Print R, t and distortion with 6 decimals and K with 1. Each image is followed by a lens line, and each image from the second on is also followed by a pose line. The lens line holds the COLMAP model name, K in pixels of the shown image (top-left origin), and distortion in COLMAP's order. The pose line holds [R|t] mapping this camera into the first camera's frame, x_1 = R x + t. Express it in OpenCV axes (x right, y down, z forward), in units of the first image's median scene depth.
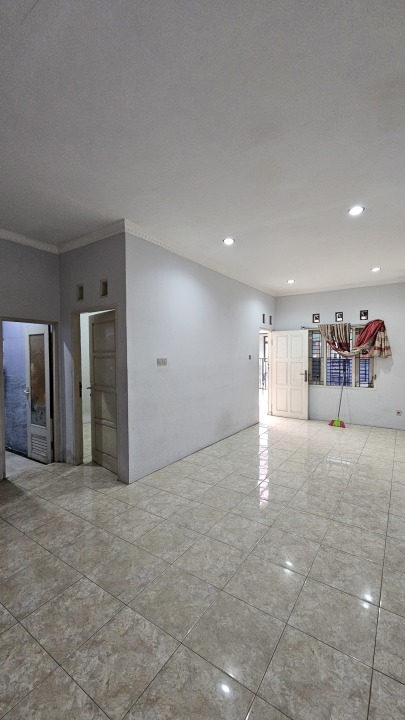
lens RADIAL K [[295.5, 0, 200.2], [0, 295.5, 361.8], [0, 0, 1]] dist [-0.000329, -0.000049]
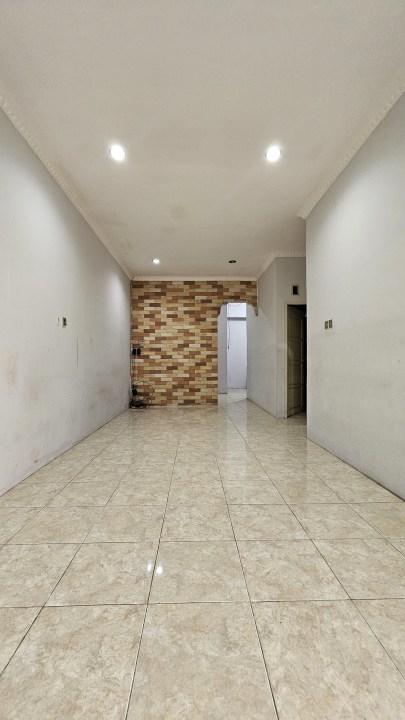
lens RADIAL K [[295.5, 0, 200.2], [0, 295.5, 361.8], [0, 0, 1]] dist [-0.000329, -0.000049]
pose [[-0.811305, 0.000514, -0.584622, 0.650035], [-0.010463, 0.999827, 0.015399, 0.095732], [0.584529, 0.018610, -0.811159, 1.448856]]
